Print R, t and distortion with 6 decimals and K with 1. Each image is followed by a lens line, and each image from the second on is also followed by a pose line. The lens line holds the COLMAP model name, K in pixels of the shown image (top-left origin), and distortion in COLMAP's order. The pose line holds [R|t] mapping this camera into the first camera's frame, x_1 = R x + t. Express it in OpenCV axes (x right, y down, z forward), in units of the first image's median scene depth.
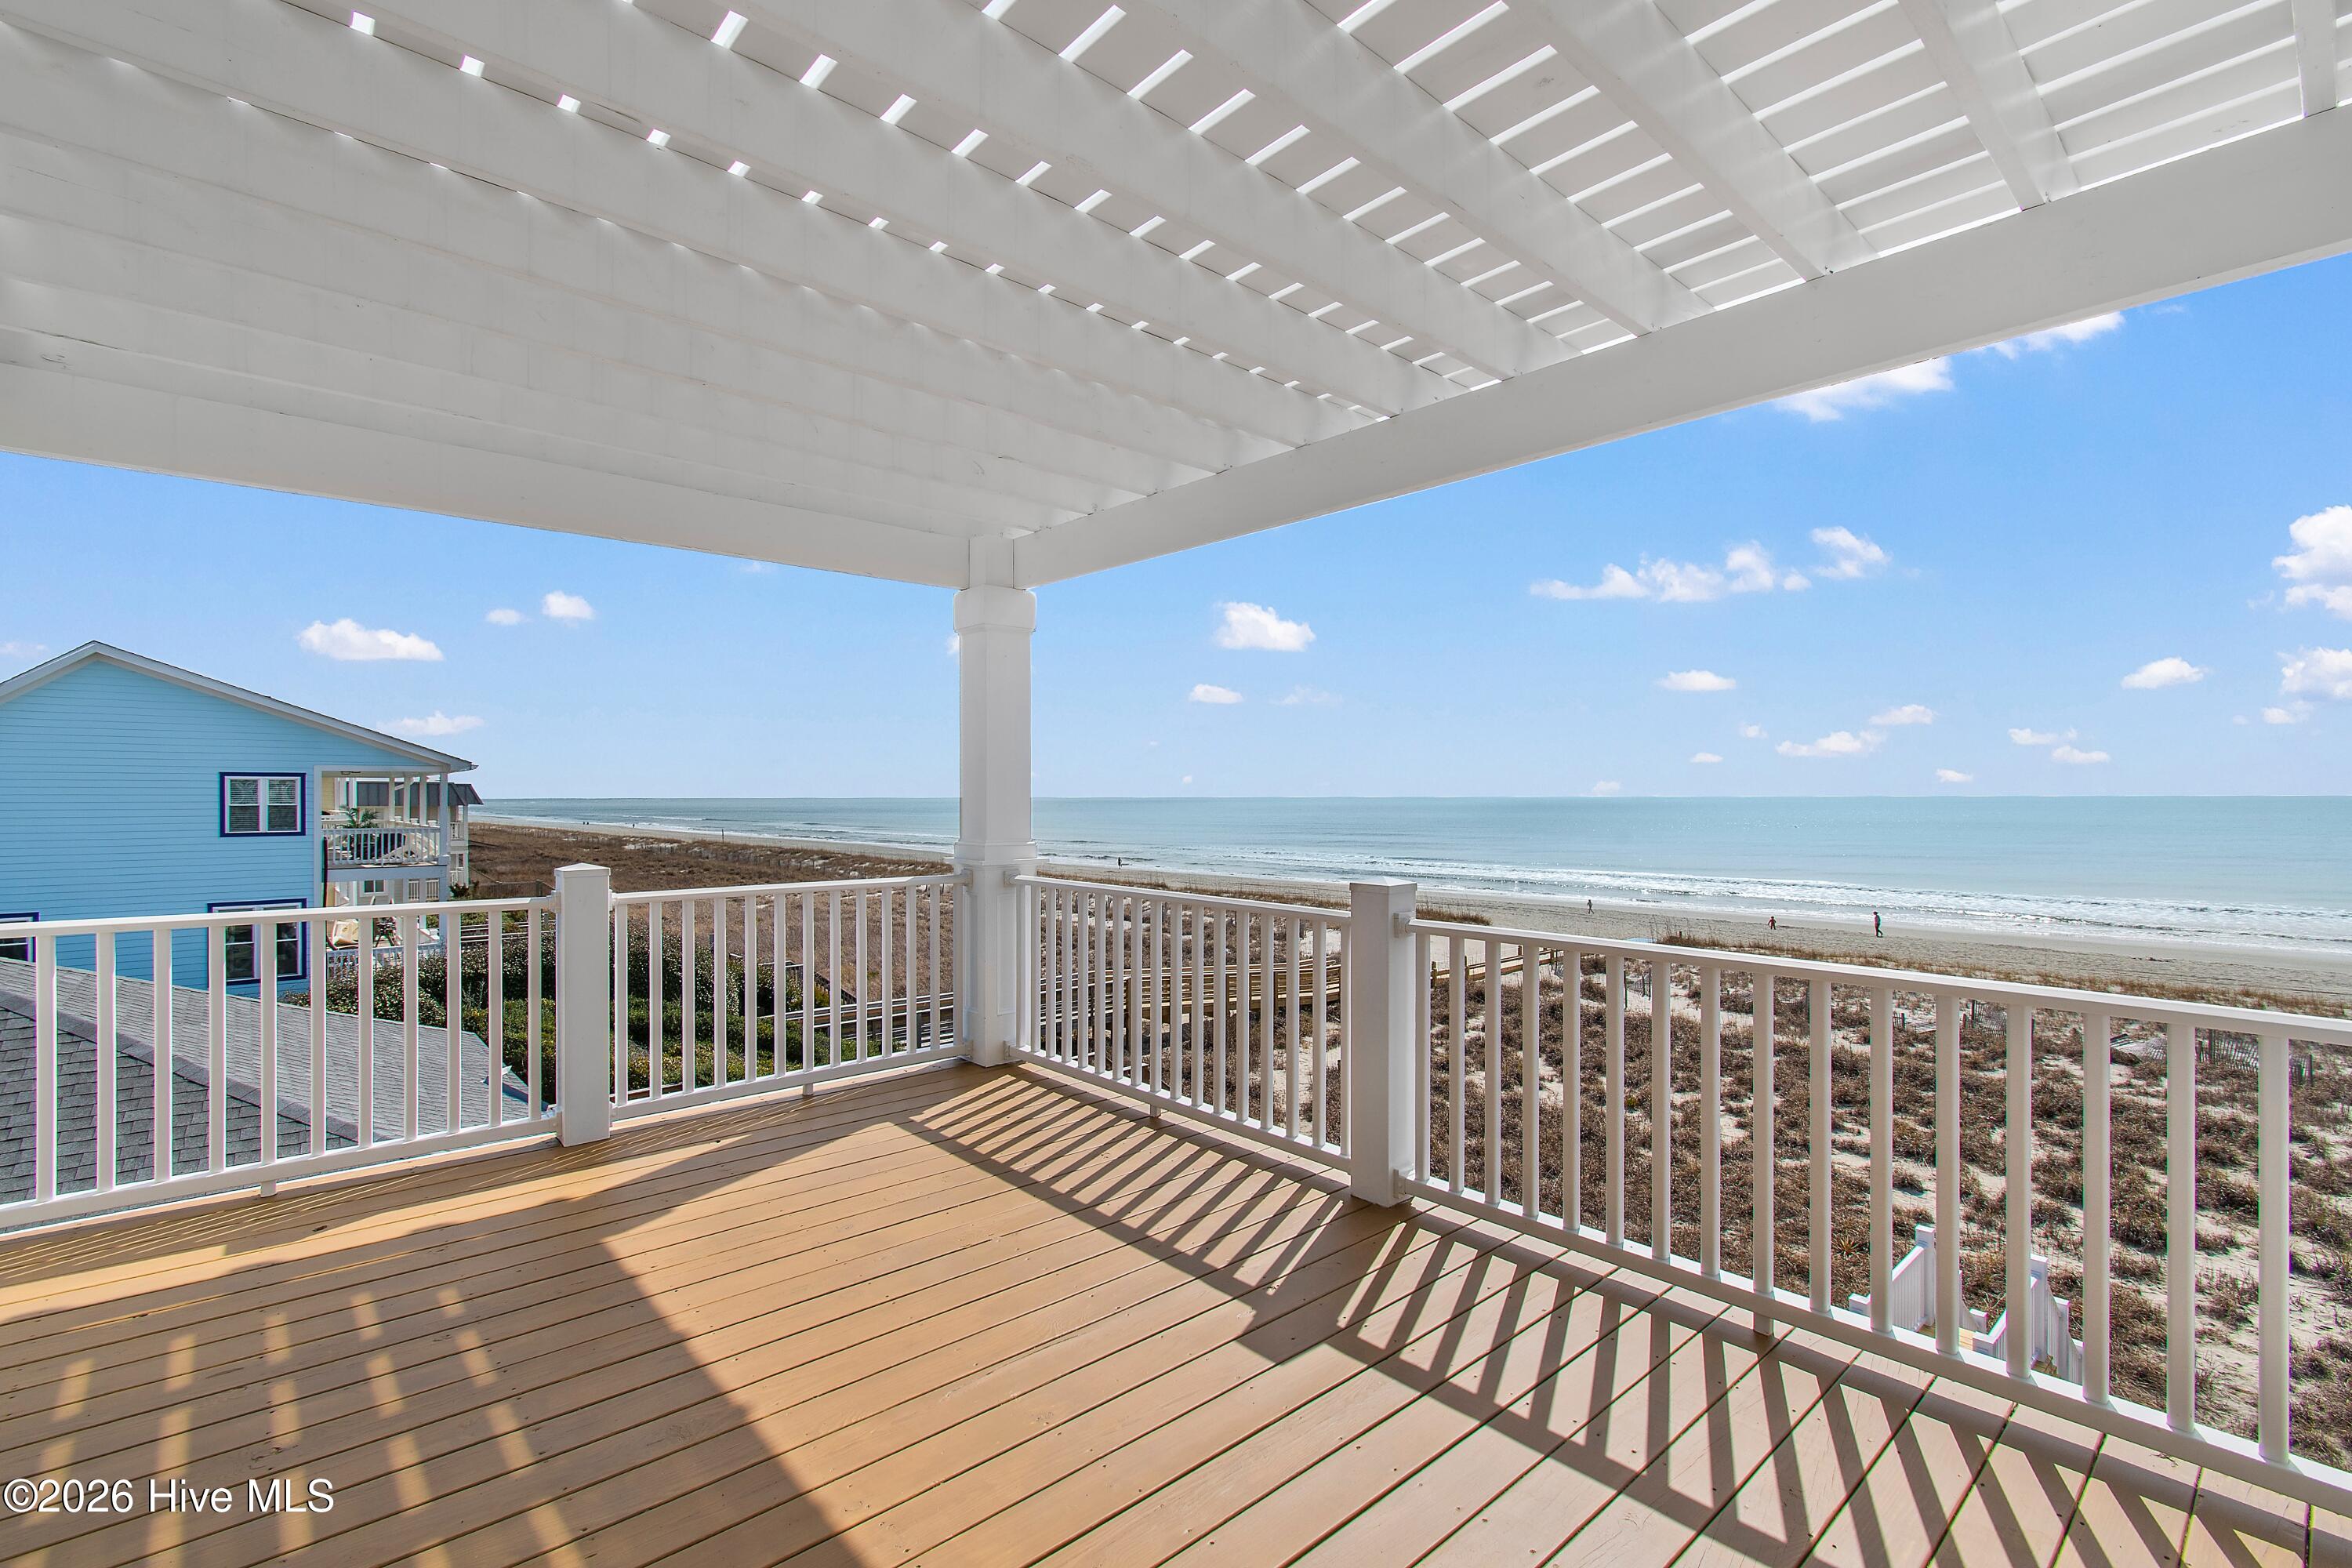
lens RADIAL K [[1049.8, 0, 1191.9], [0, 1049.8, 799.5], [0, 0, 1]] dist [0.004591, -0.000573]
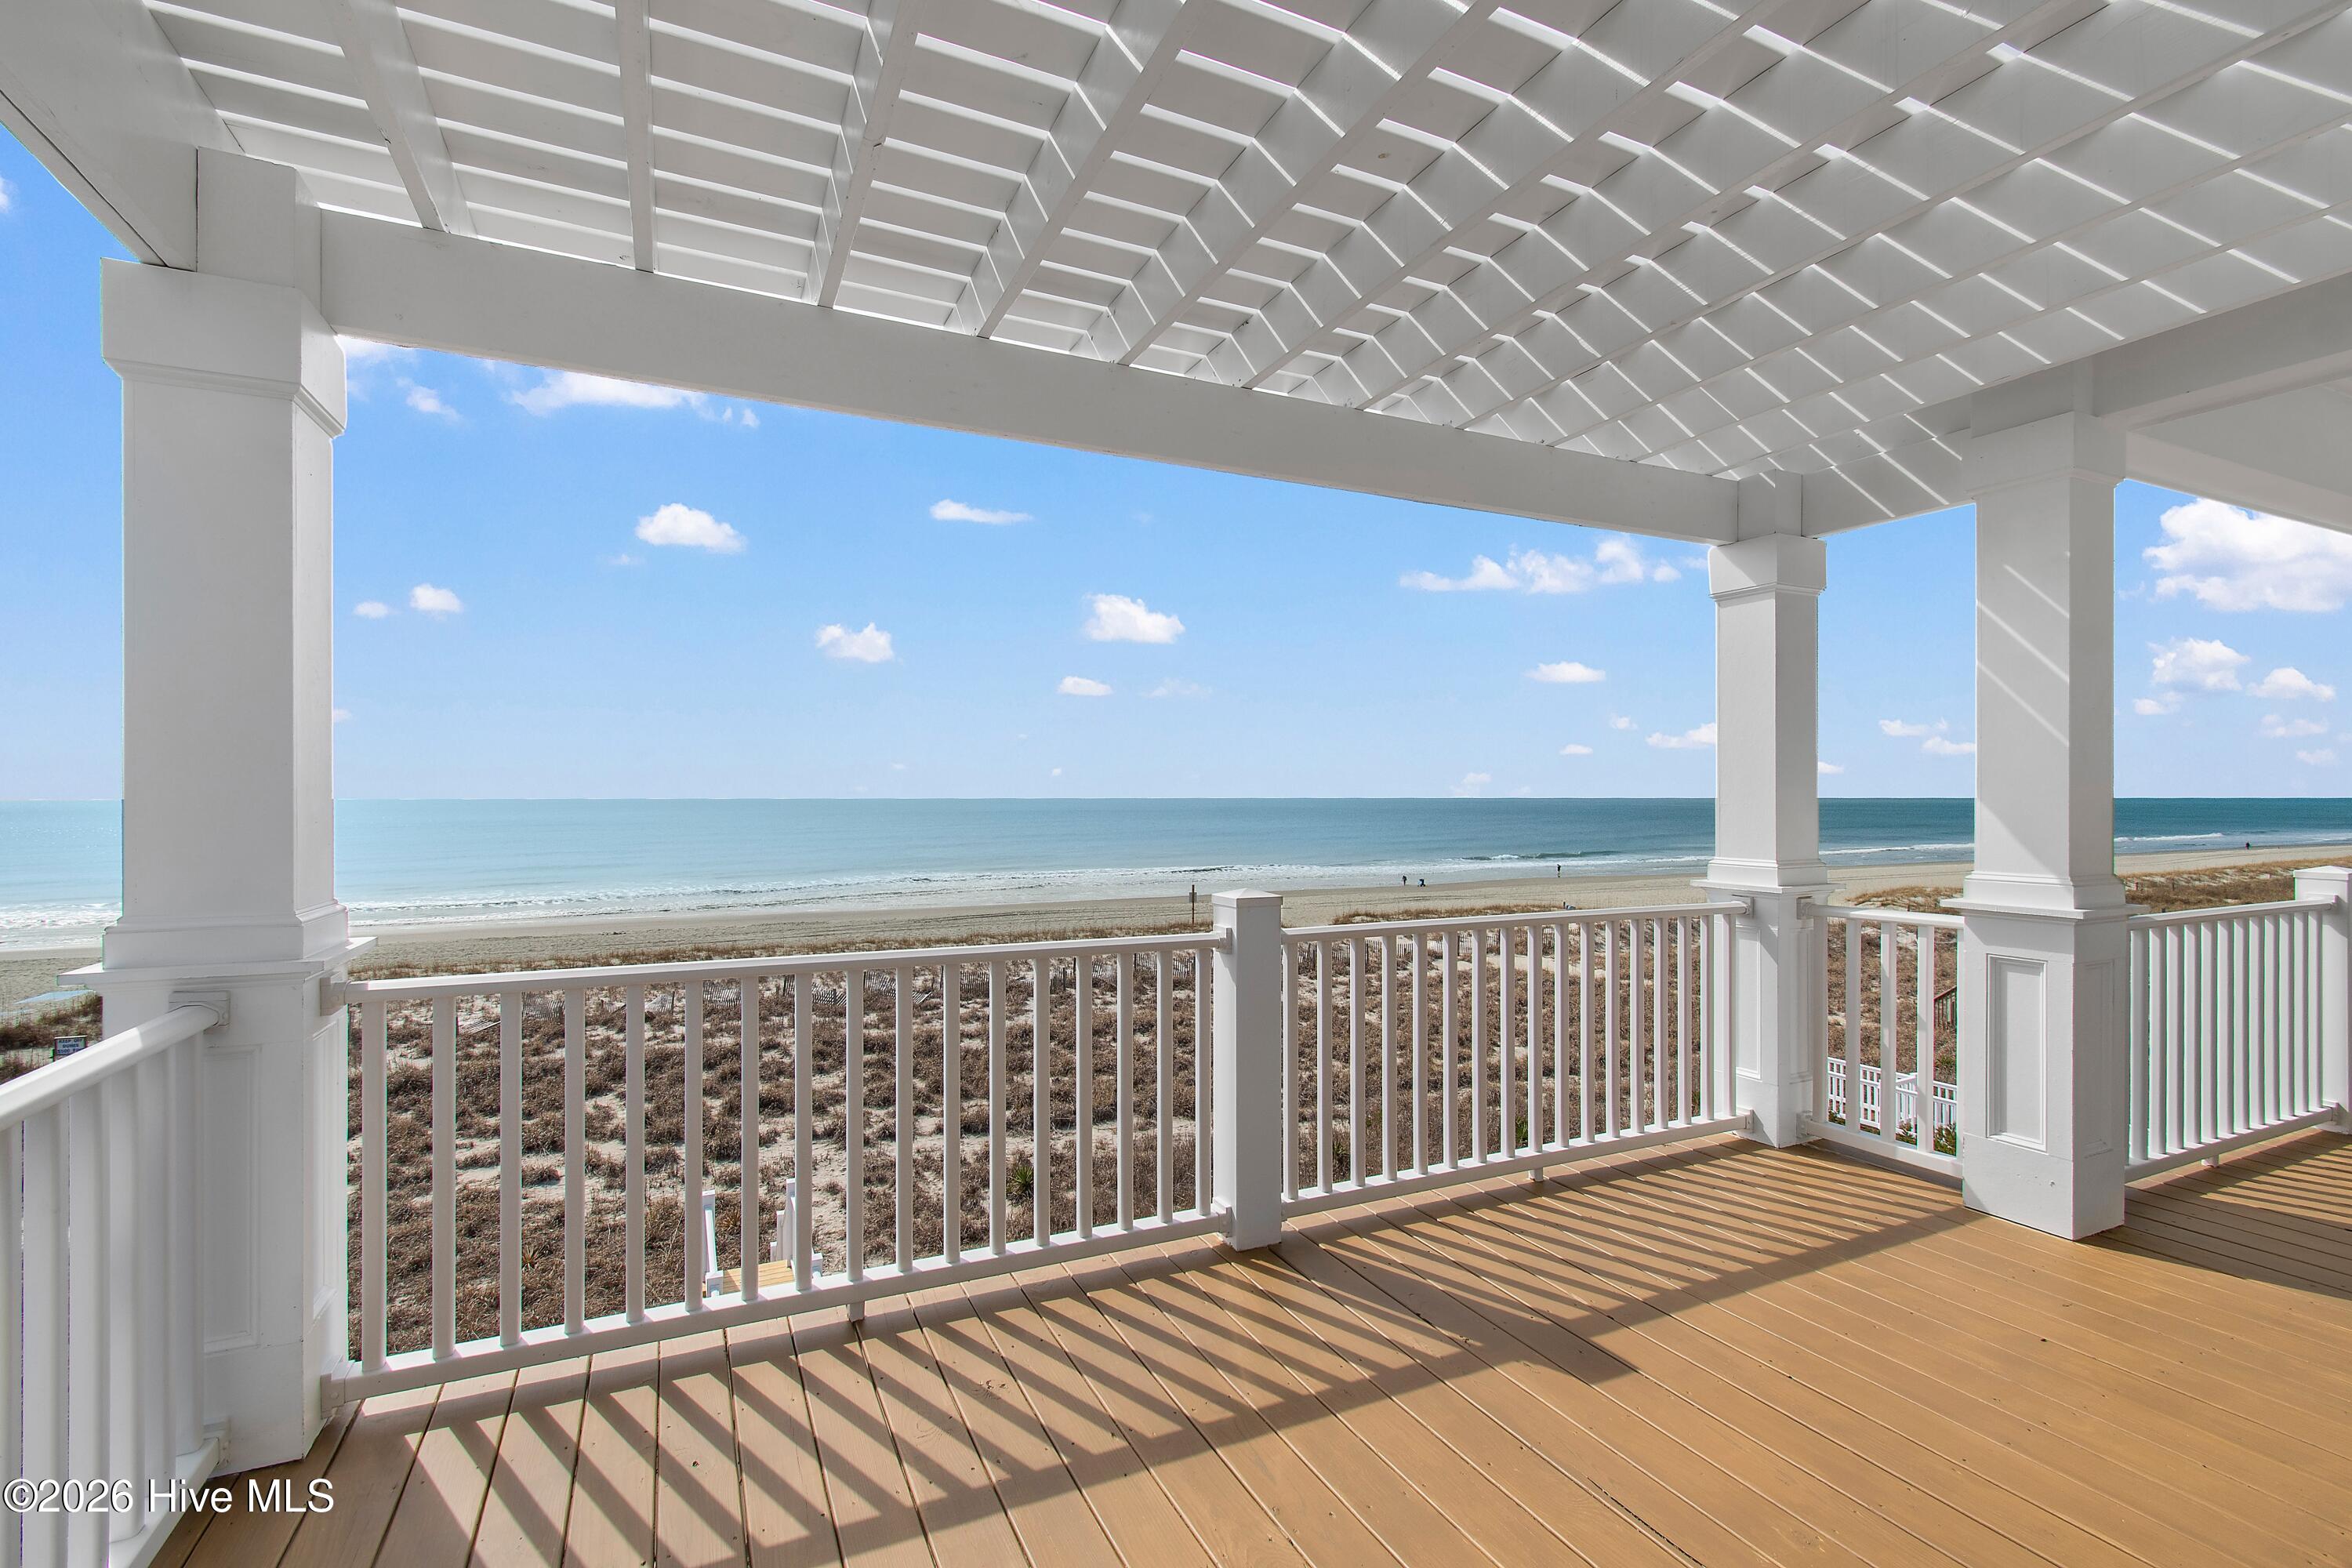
lens RADIAL K [[1049.8, 0, 1171.3], [0, 1049.8, 783.6], [0, 0, 1]] dist [0.004591, -0.000573]
pose [[0.275222, 0.013790, 0.961282, -0.224786], [-0.001924, 0.999903, -0.013793, -0.000601], [-0.961379, 0.001947, 0.275222, 0.256209]]
